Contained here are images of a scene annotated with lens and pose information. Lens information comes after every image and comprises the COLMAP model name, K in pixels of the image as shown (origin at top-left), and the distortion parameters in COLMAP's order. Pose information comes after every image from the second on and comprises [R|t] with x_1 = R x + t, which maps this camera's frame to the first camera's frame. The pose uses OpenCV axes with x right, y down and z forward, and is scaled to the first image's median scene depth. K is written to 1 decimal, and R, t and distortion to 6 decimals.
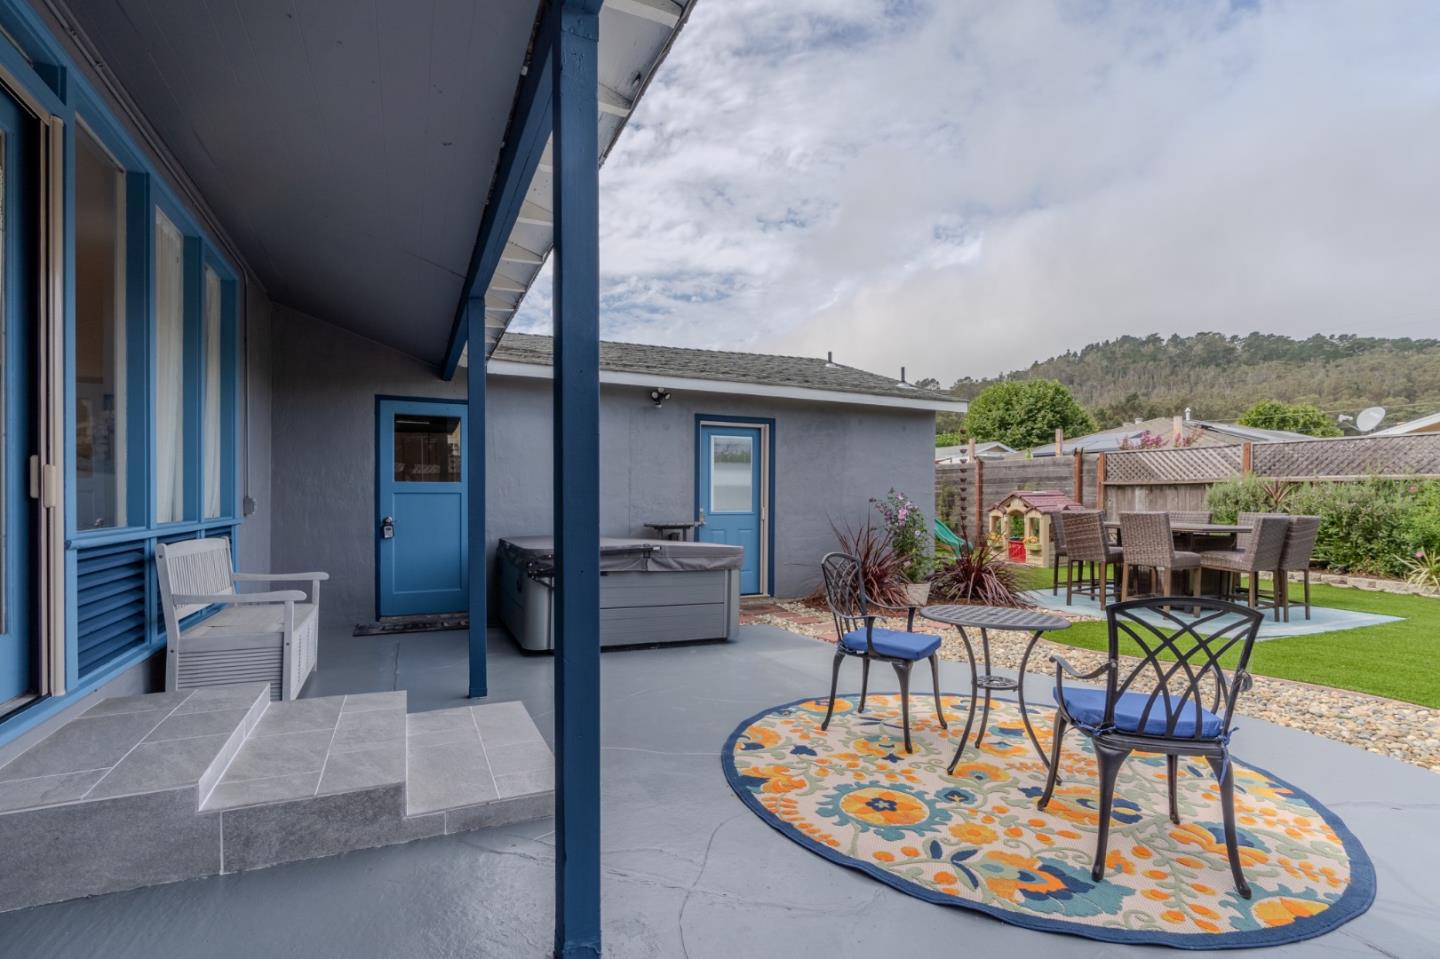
lens RADIAL K [[667.0, 0, 723.1], [0, 667.0, 499.0], [0, 0, 1]] dist [-0.000088, 0.000455]
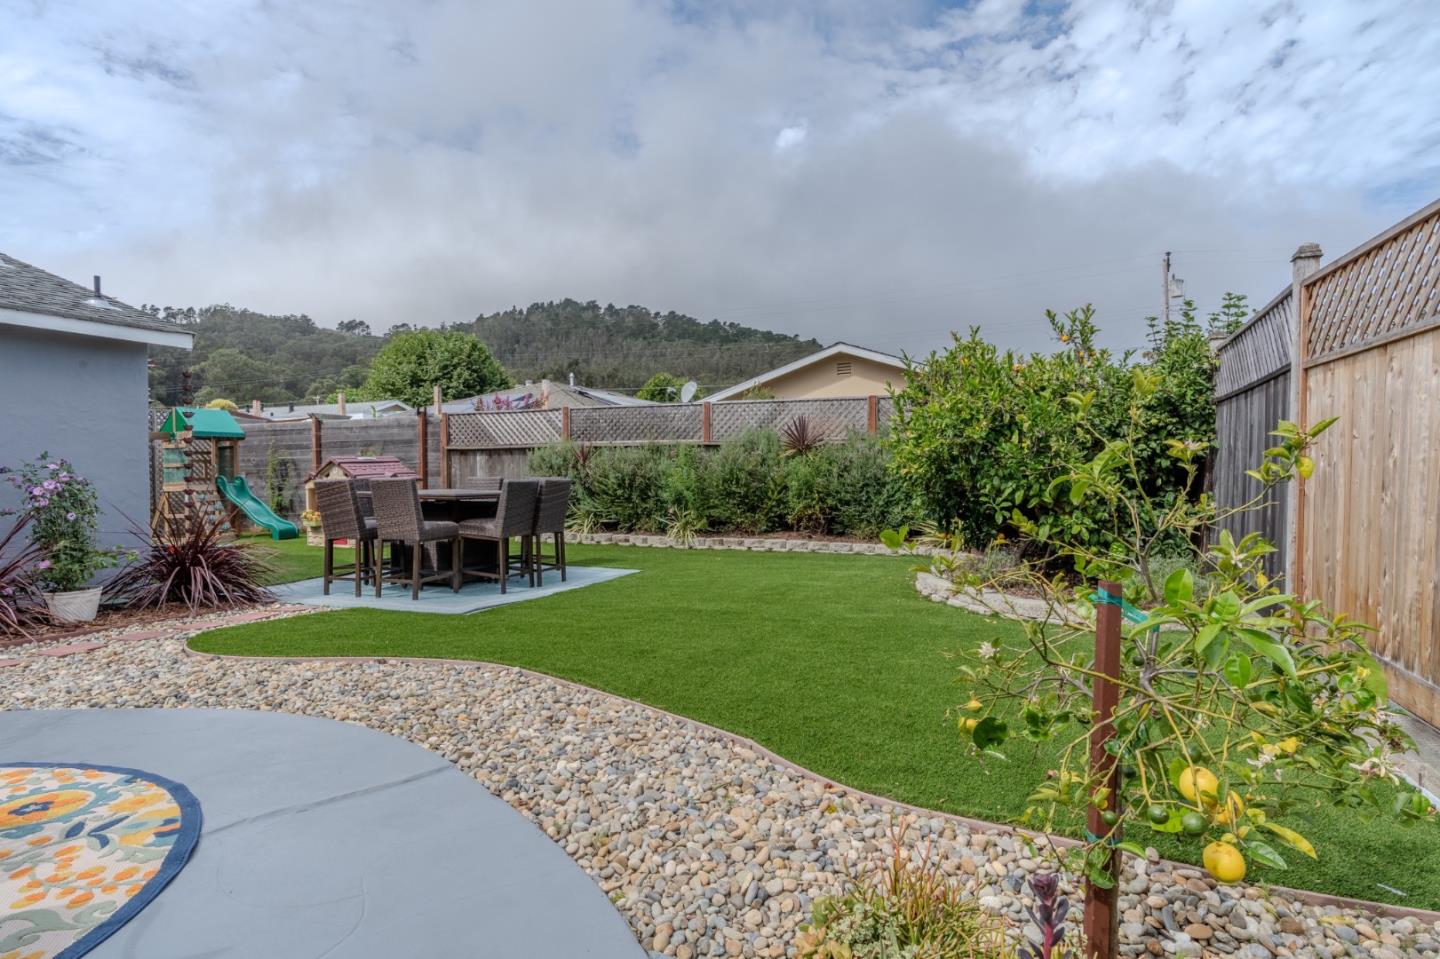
lens RADIAL K [[784.8, 0, 720.0], [0, 784.8, 479.5], [0, 0, 1]] dist [-0.000236, -0.000153]
pose [[0.745476, -0.022332, 0.666158, 0.193324], [0.013553, 0.999740, 0.018349, 0.005822], [-0.666394, -0.004650, 0.745585, -0.032556]]
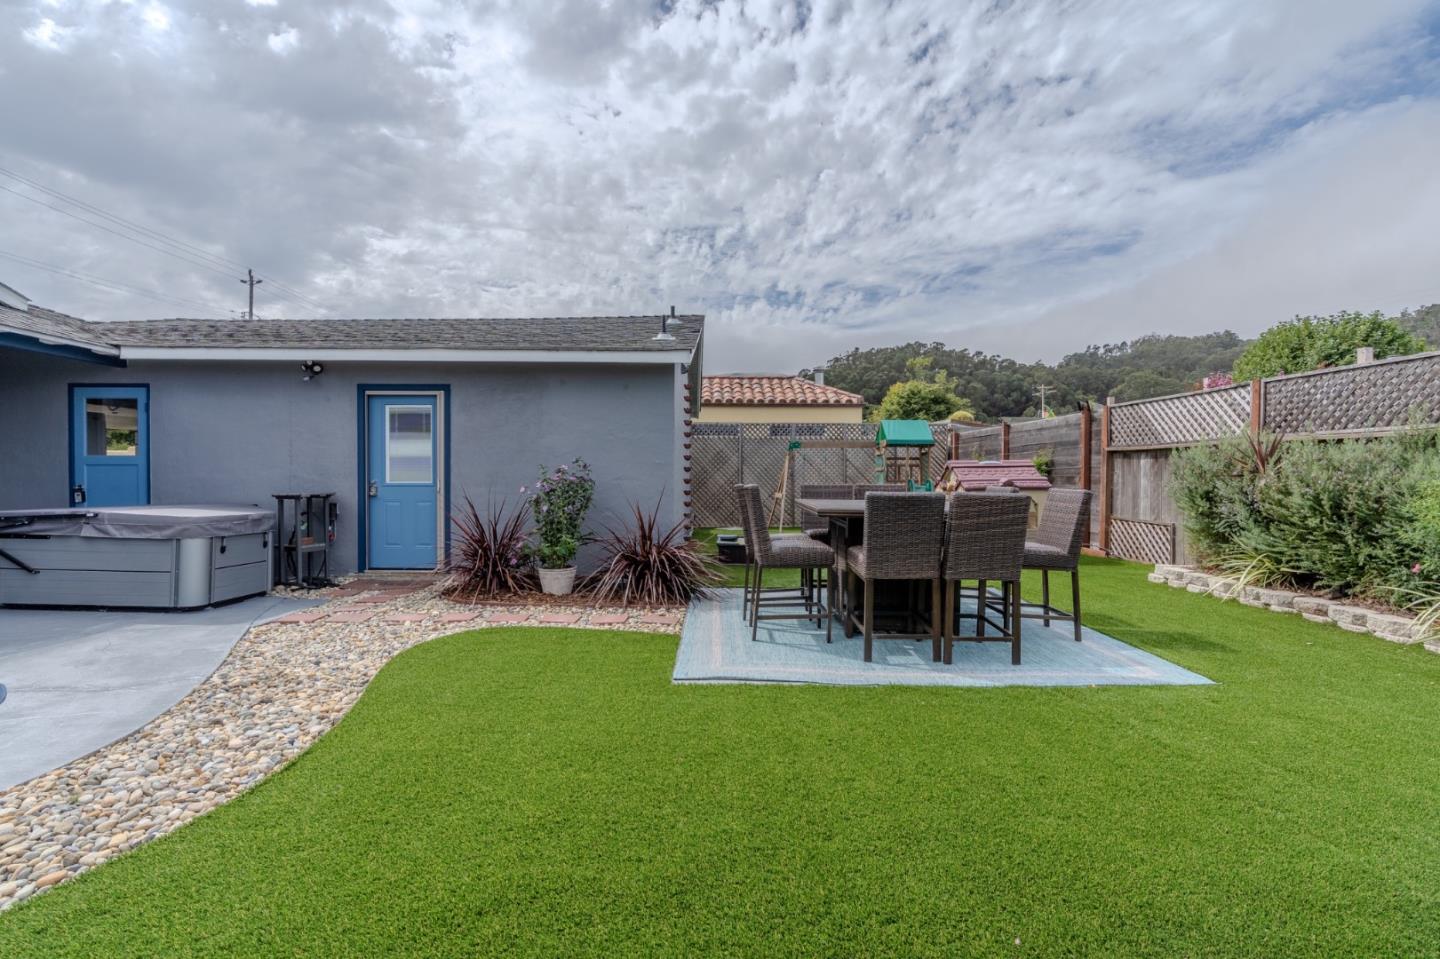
lens RADIAL K [[653.4, 0, 716.0], [0, 653.4, 477.7], [0, 0, 1]] dist [-0.003615, 0.000000]
pose [[0.912026, 0.001091, -0.410132, 0.638689], [0.000047, 0.999996, 0.002764, 0.006673], [0.410133, -0.002540, 0.912022, 0.255141]]
